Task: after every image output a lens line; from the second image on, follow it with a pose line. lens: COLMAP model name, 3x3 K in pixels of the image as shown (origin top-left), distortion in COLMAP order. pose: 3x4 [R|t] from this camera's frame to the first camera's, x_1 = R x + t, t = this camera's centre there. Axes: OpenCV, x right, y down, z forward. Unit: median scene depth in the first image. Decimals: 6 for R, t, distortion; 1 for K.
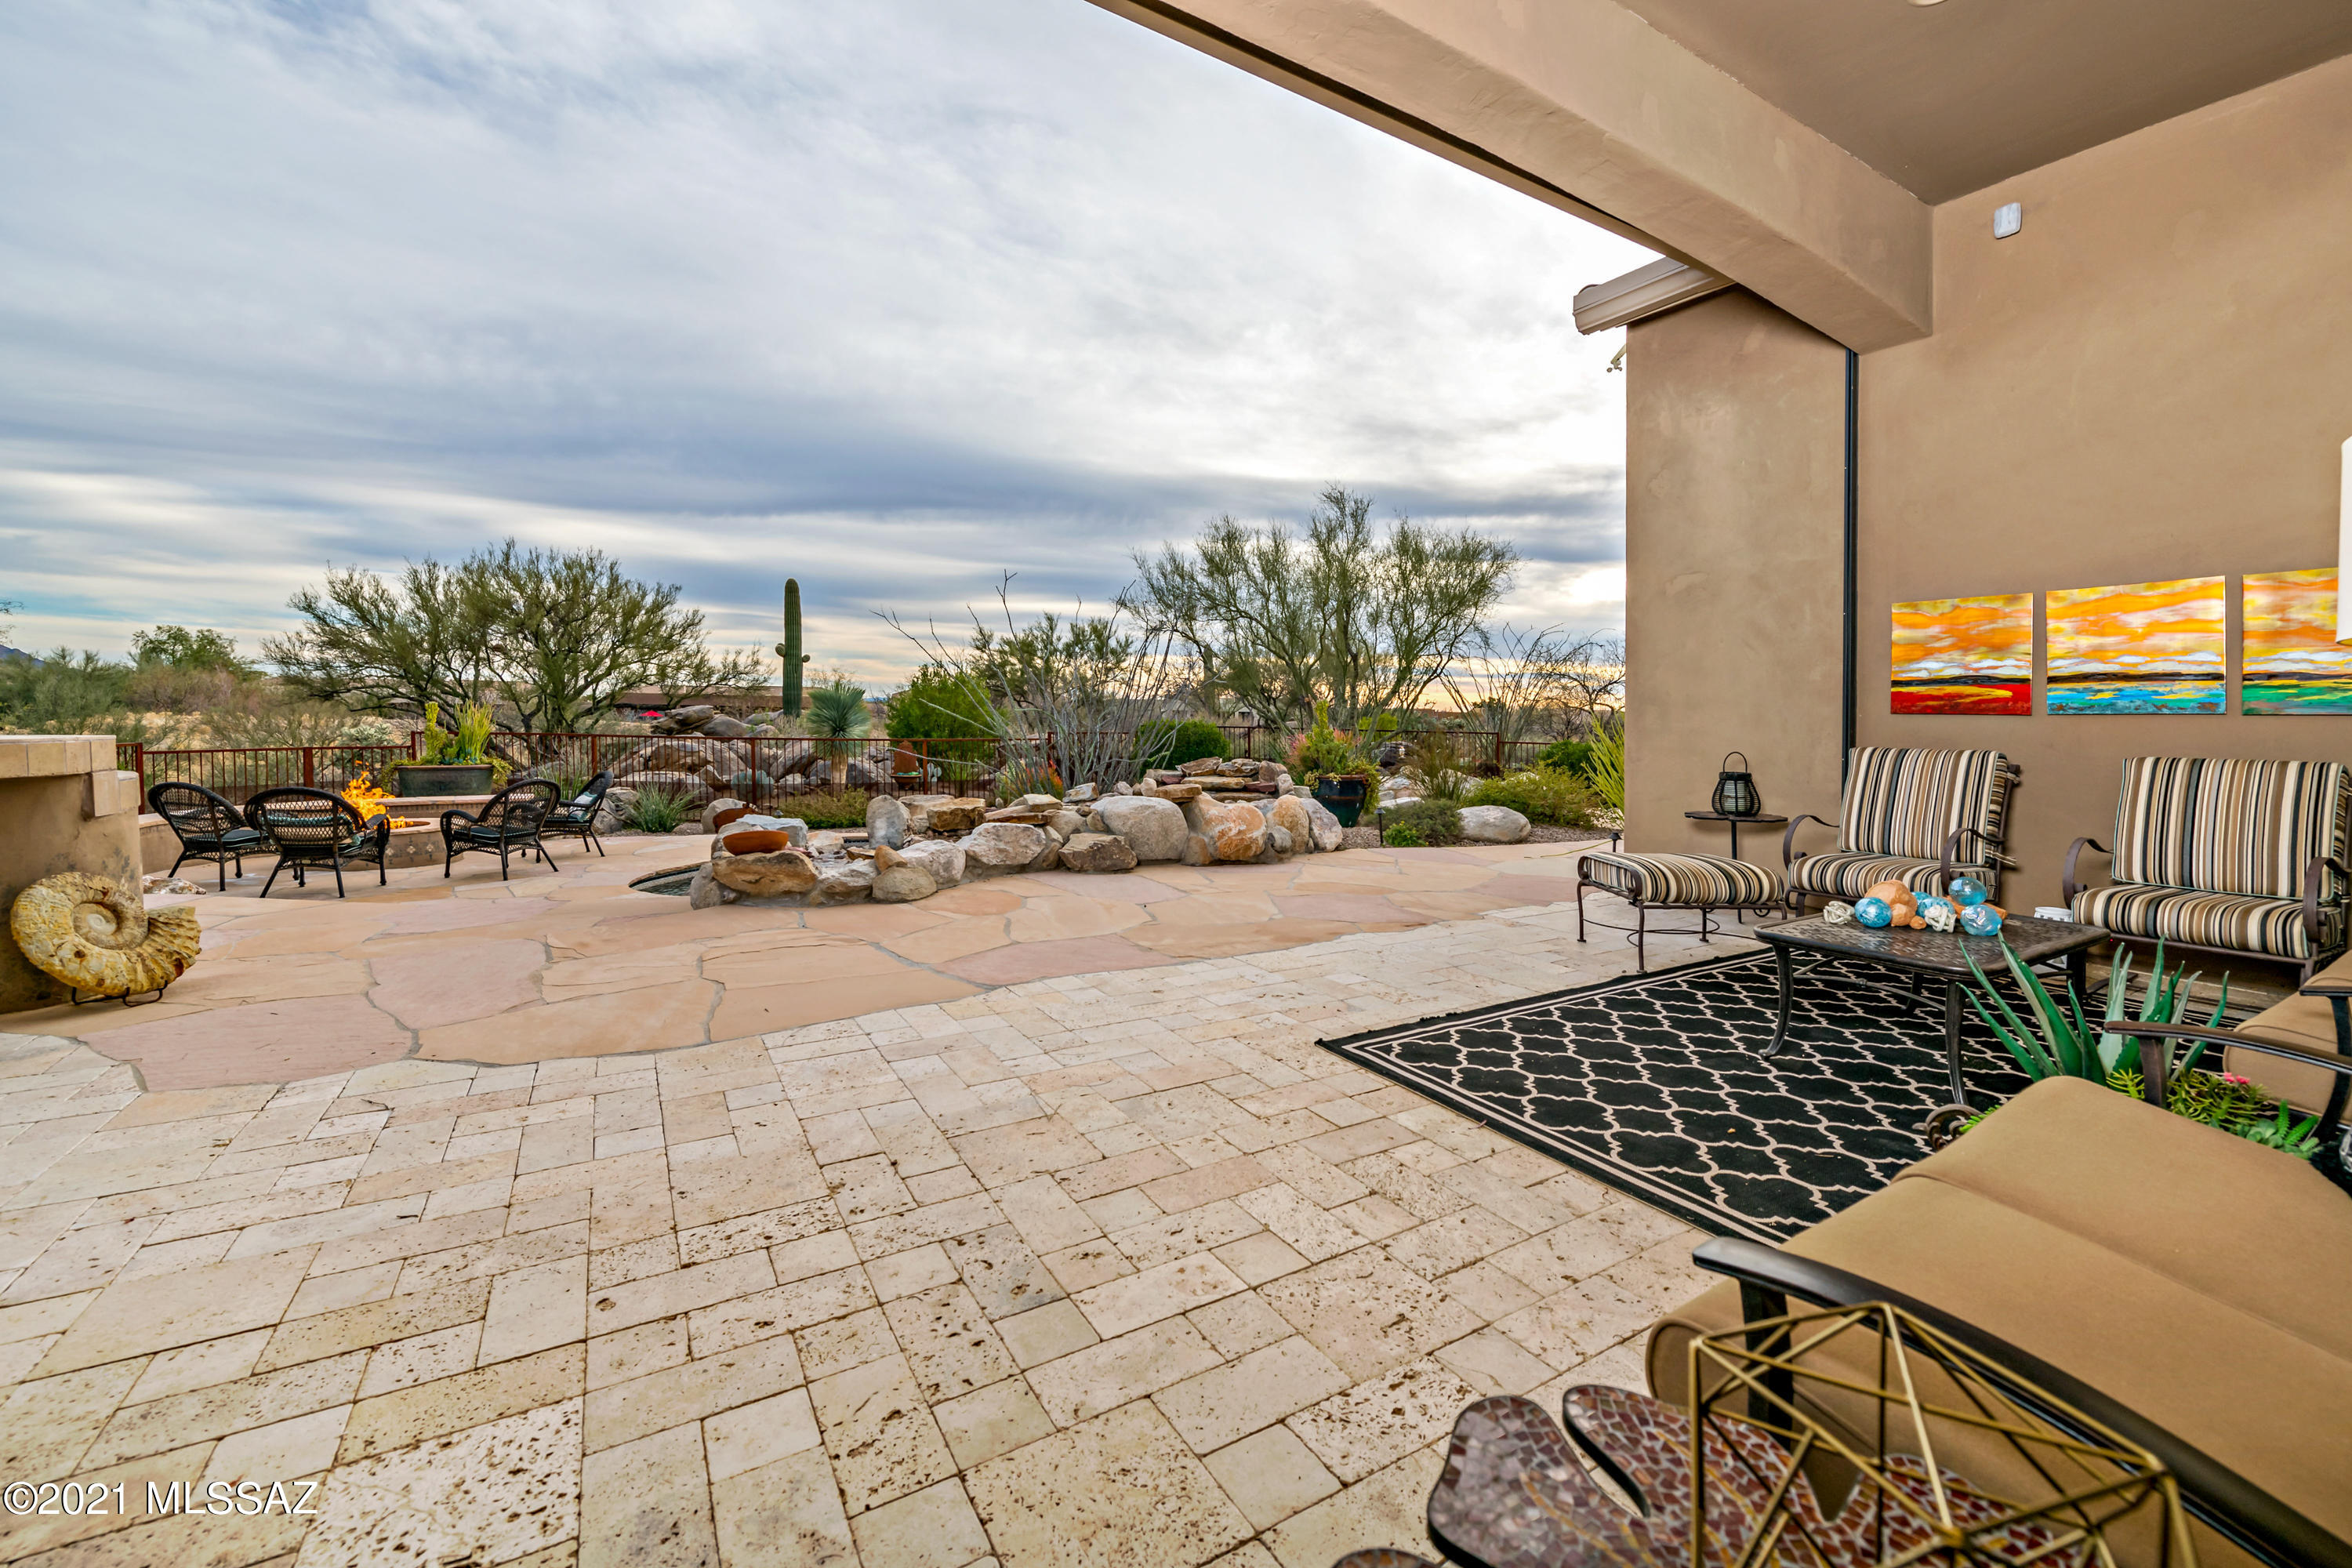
lens RADIAL K [[952.5, 0, 1174.2], [0, 952.5, 696.3], [0, 0, 1]] dist [-0.000592, -0.002671]
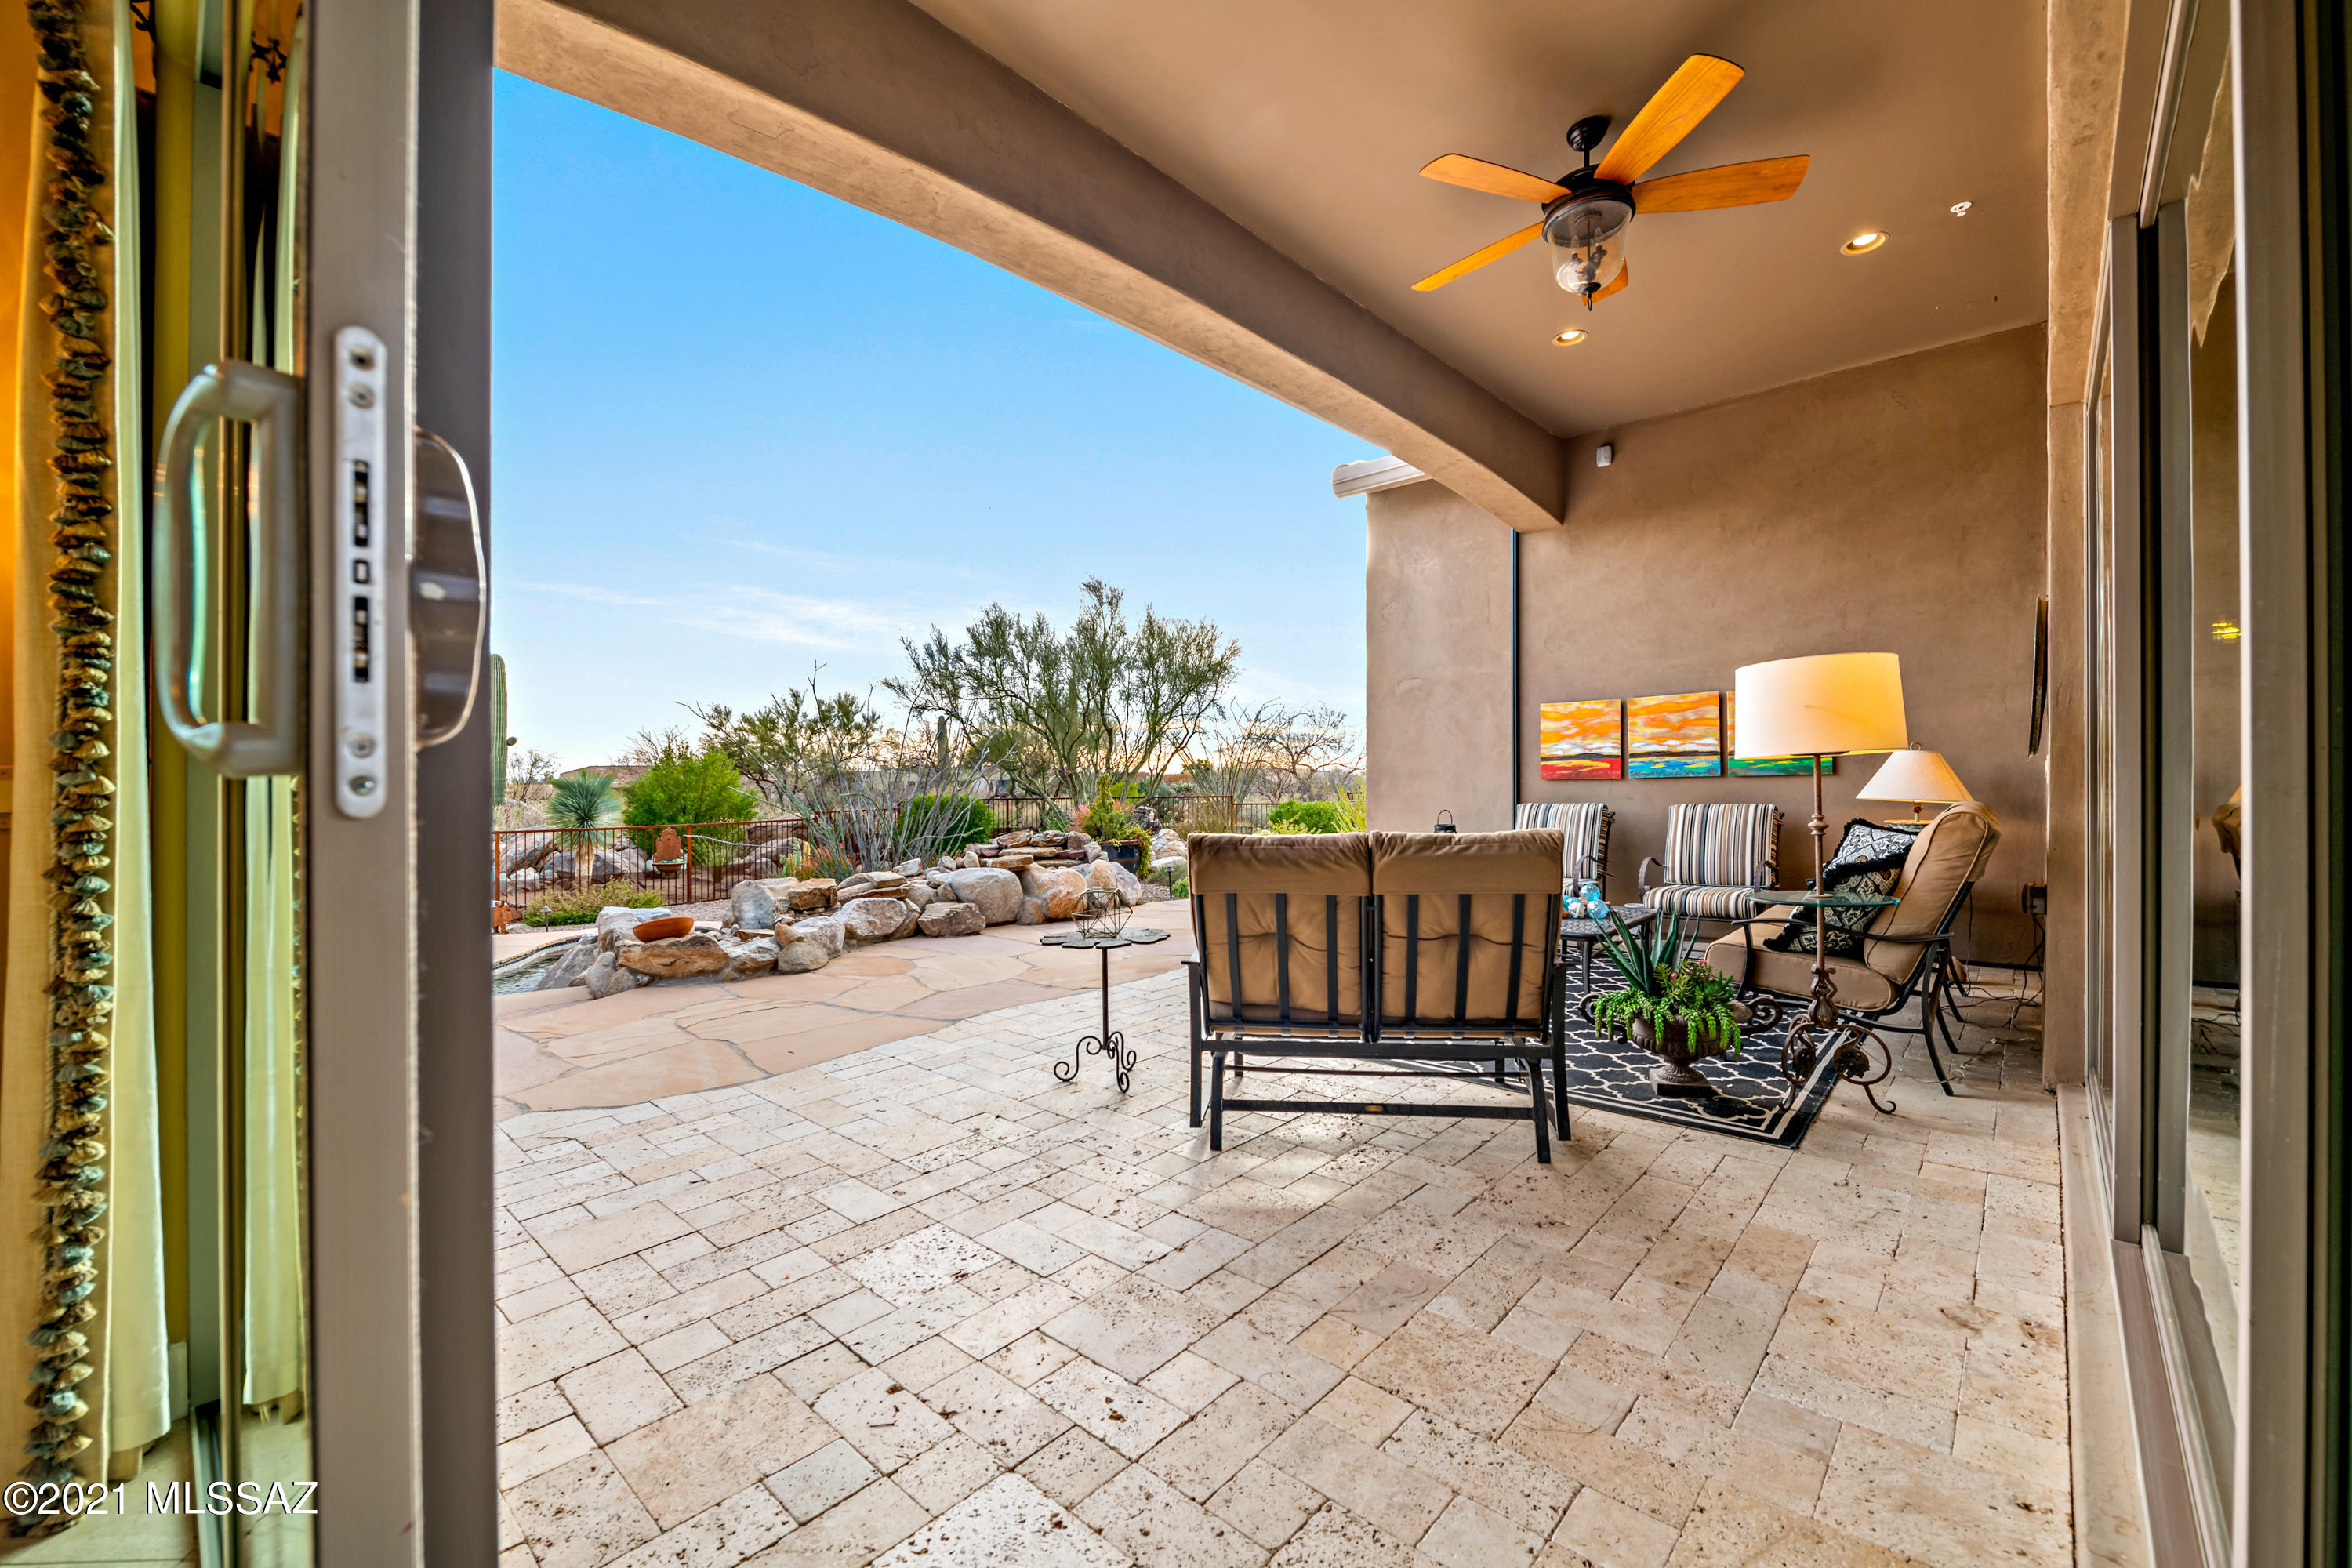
lens RADIAL K [[952.6, 0, 1173.0], [0, 952.6, 772.4], [0, 0, 1]] dist [0.000183, -0.000182]
pose [[0.957205, -0.029442, 0.287908, -0.150570], [0.026441, 0.999548, 0.014306, -0.020960], [-0.288199, -0.006081, 0.957551, -0.169999]]
